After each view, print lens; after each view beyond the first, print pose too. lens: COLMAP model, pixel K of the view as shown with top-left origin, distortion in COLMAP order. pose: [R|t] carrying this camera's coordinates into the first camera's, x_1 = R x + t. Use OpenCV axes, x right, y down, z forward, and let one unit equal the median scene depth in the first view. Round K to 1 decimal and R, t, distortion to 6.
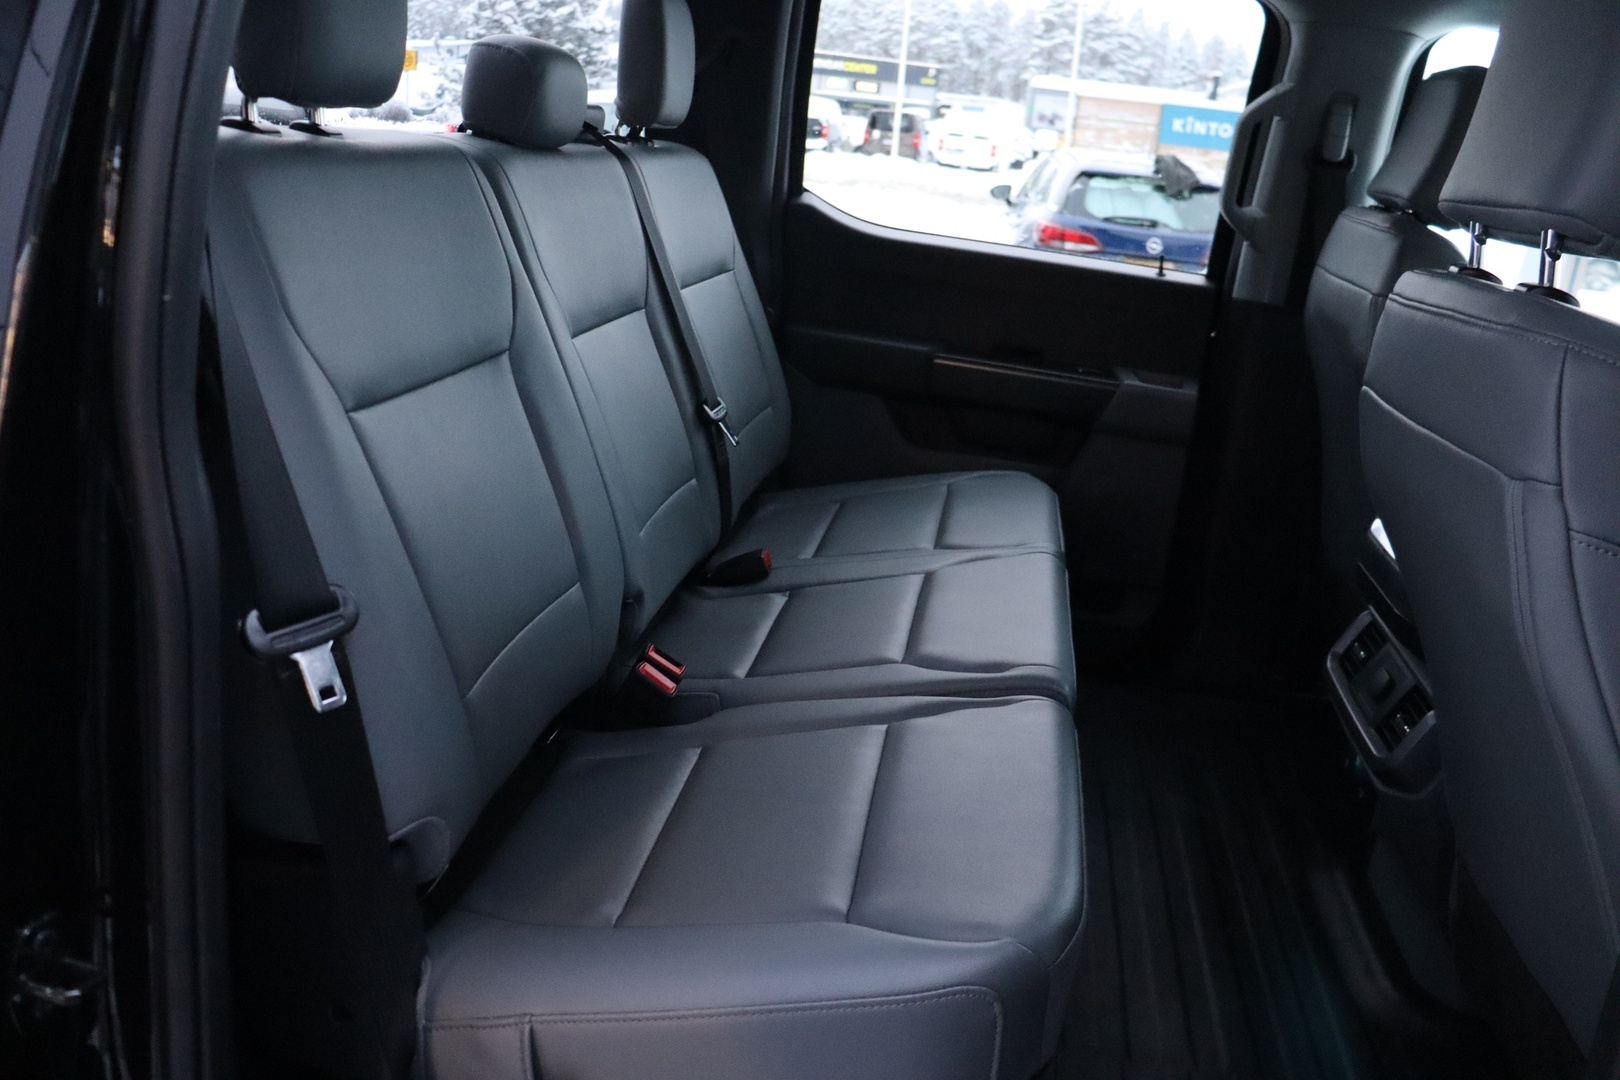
lens RADIAL K [[1312.9, 0, 810.0], [0, 1312.9, 540.0], [0, 0, 1]] dist [-0.123553, 0.016006]
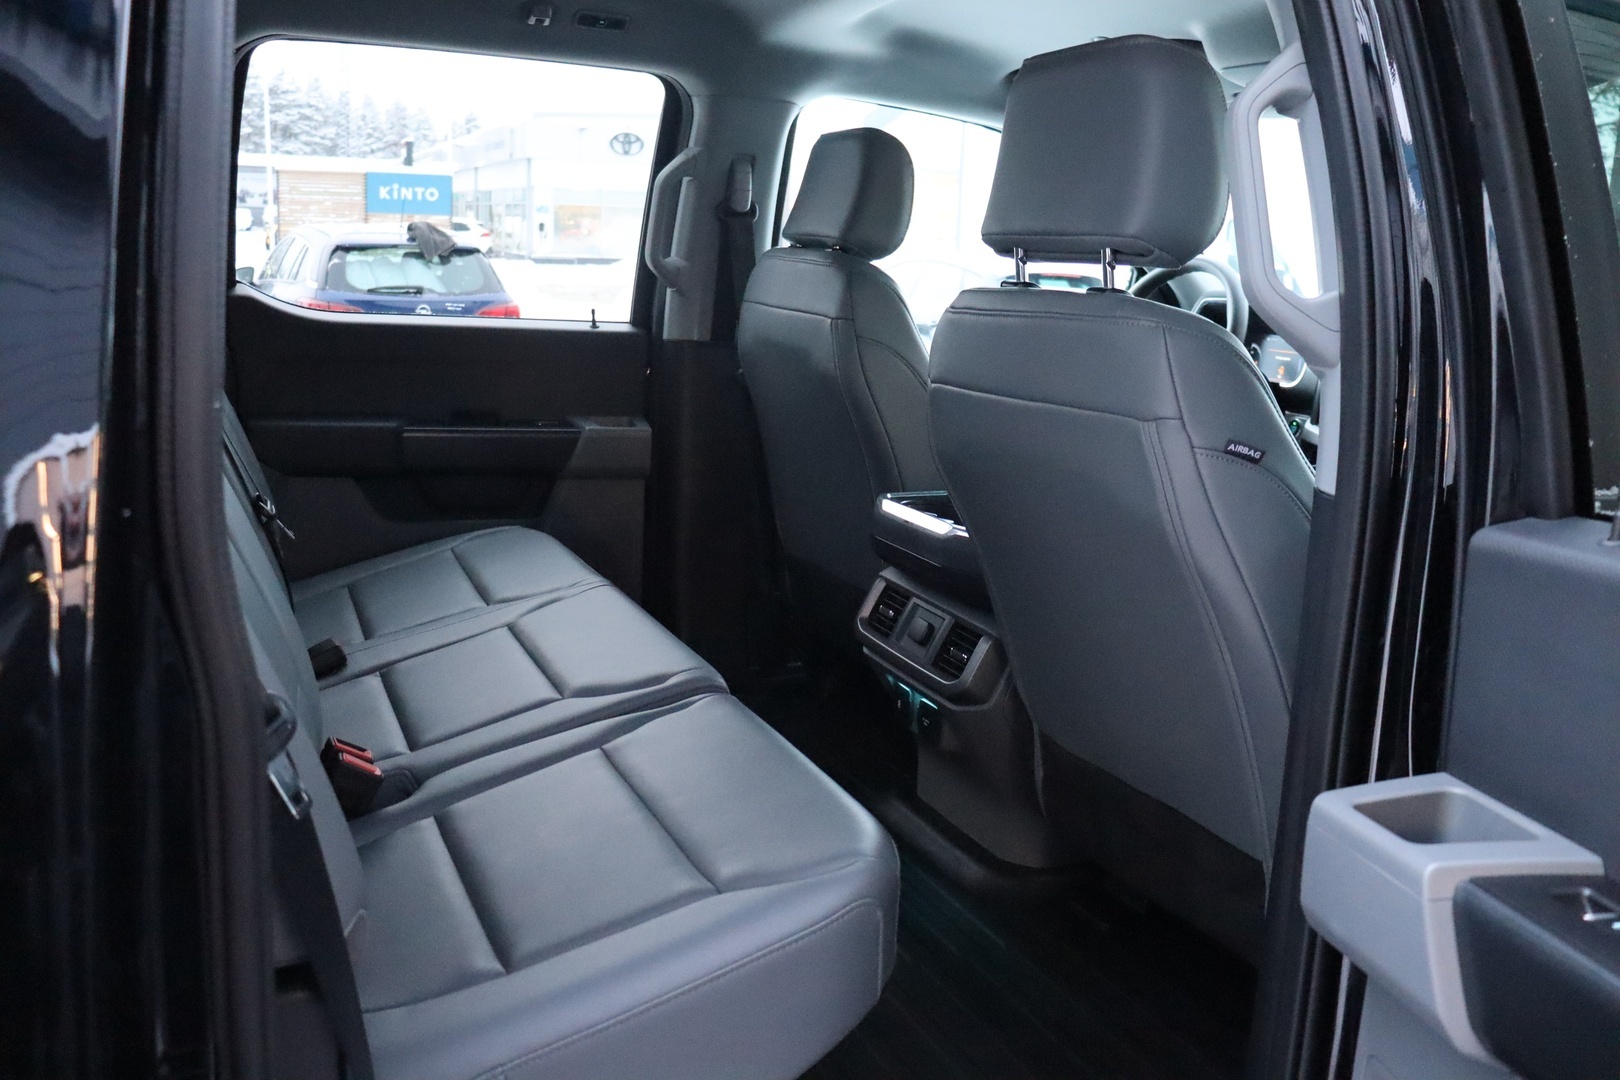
lens RADIAL K [[1312.9, 0, 810.0], [0, 1312.9, 540.0], [0, 0, 1]] dist [-0.123553, 0.016006]
pose [[0.839084, -0.176085, 0.514715, -0.178152], [0.200453, 0.979668, 0.008369, -0.001656], [-0.505723, 0.096154, 0.857320, -0.019960]]
